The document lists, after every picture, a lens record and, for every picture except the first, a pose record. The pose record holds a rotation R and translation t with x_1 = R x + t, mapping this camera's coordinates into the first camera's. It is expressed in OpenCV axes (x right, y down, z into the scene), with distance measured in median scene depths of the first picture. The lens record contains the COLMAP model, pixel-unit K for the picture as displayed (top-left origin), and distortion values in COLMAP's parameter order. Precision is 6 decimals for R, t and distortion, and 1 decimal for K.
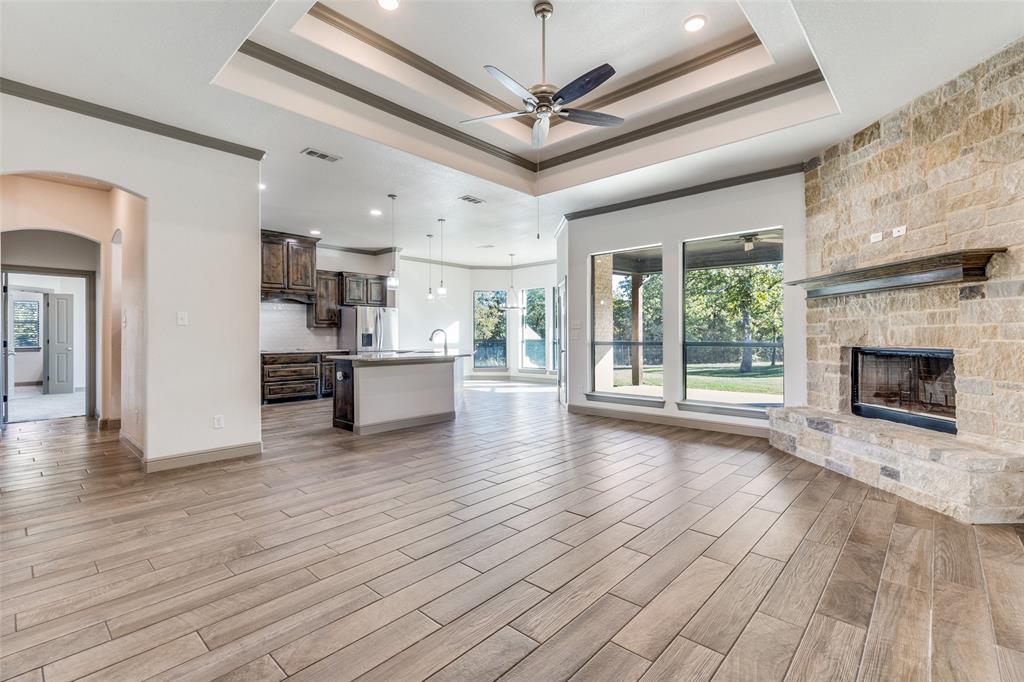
lens RADIAL K [[464.6, 0, 520.5], [0, 464.6, 334.8], [0, 0, 1]] dist [0.011560, -0.001248]
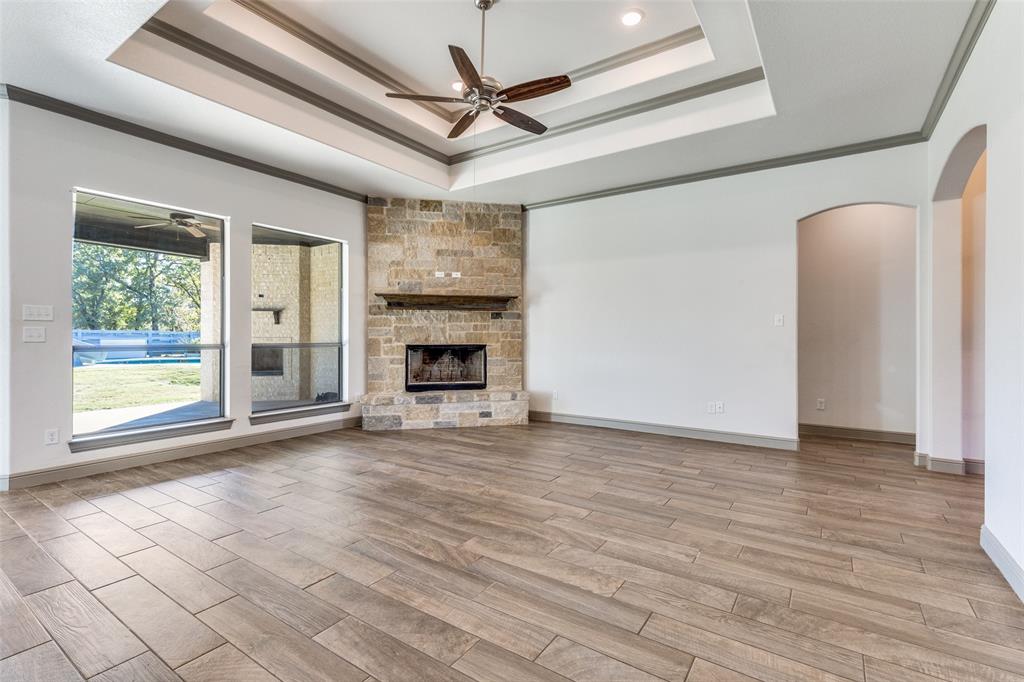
lens RADIAL K [[464.6, 0, 527.9], [0, 464.6, 340.0], [0, 0, 1]] dist [0.011560, -0.001248]
pose [[-0.155438, -0.003146, 0.987841, -0.855722], [-0.004672, 0.999986, 0.002449, 0.006988], [-0.987835, -0.004234, -0.155451, 0.982666]]
